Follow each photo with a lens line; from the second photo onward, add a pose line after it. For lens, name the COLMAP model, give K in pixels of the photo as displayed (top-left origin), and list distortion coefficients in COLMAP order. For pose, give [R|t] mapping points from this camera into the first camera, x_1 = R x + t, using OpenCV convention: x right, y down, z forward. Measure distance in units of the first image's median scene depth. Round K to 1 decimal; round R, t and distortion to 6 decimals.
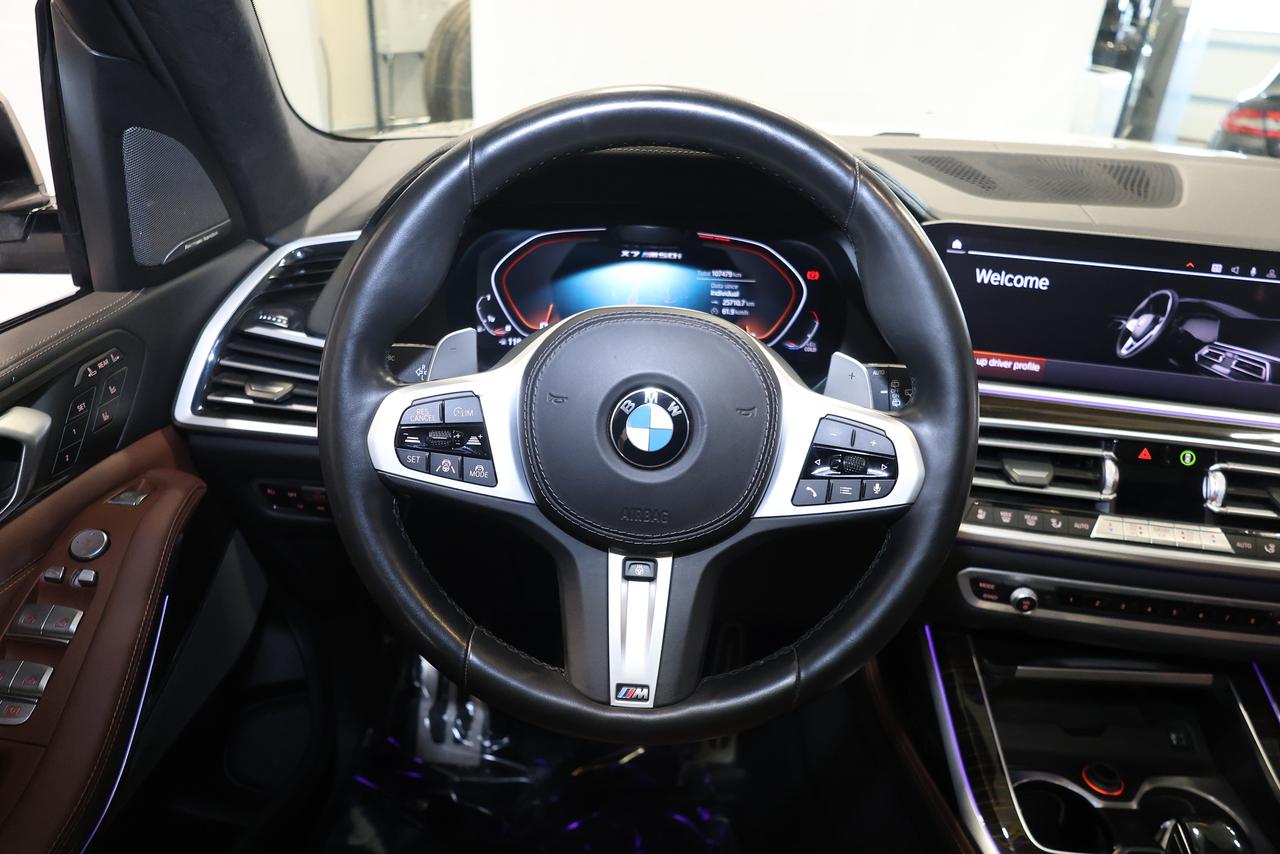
lens RADIAL K [[878.6, 0, 637.1], [0, 878.6, 424.7], [0, 0, 1]] dist [-0.022052, 0.010405]
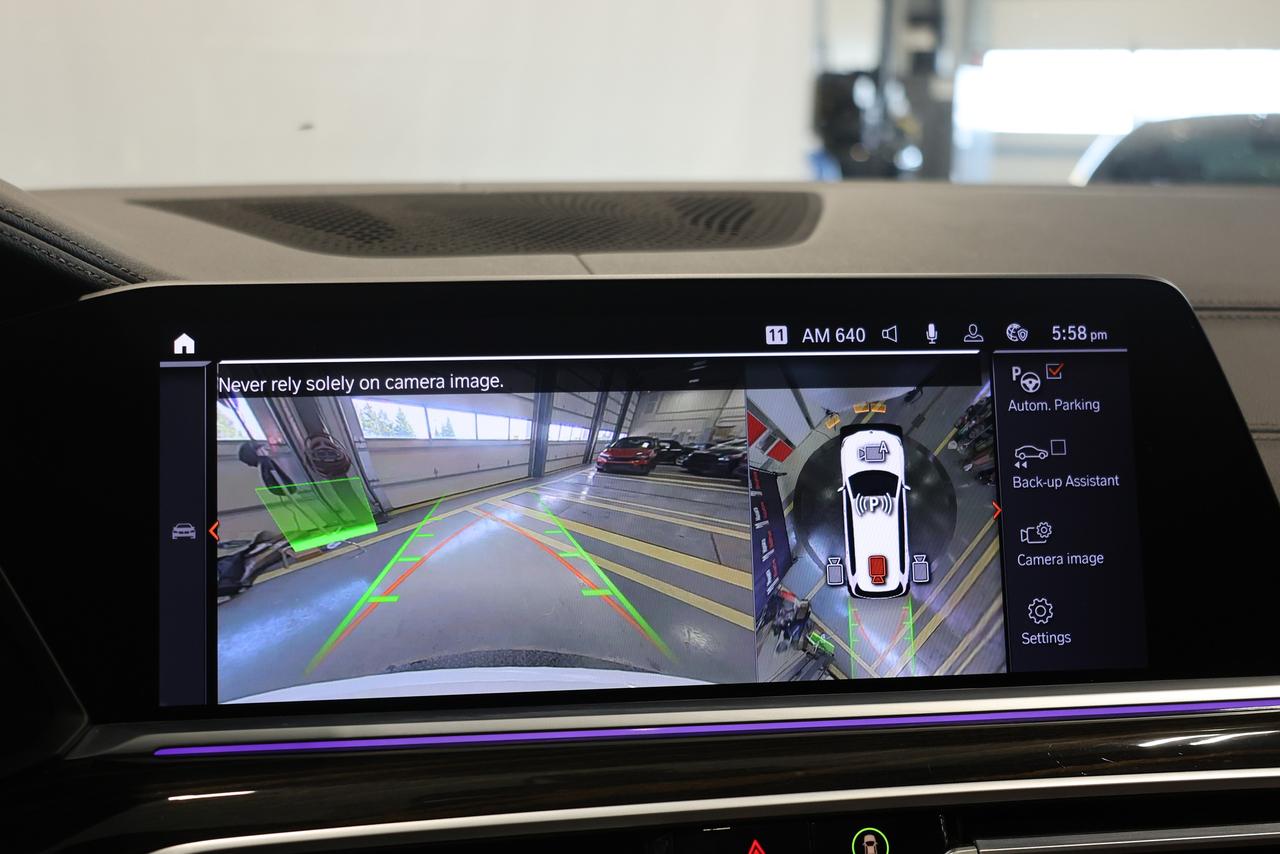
lens RADIAL K [[1512.5, 0, 636.6], [0, 1512.5, 429.3], [0, 0, 1]] dist [-0.013286, 0.000000]
pose [[0.954605, -0.096940, 0.281659, 0.377865], [0.167773, 0.956293, -0.239490, 0.006984], [-0.246132, 0.275874, 0.929146, 0.403541]]
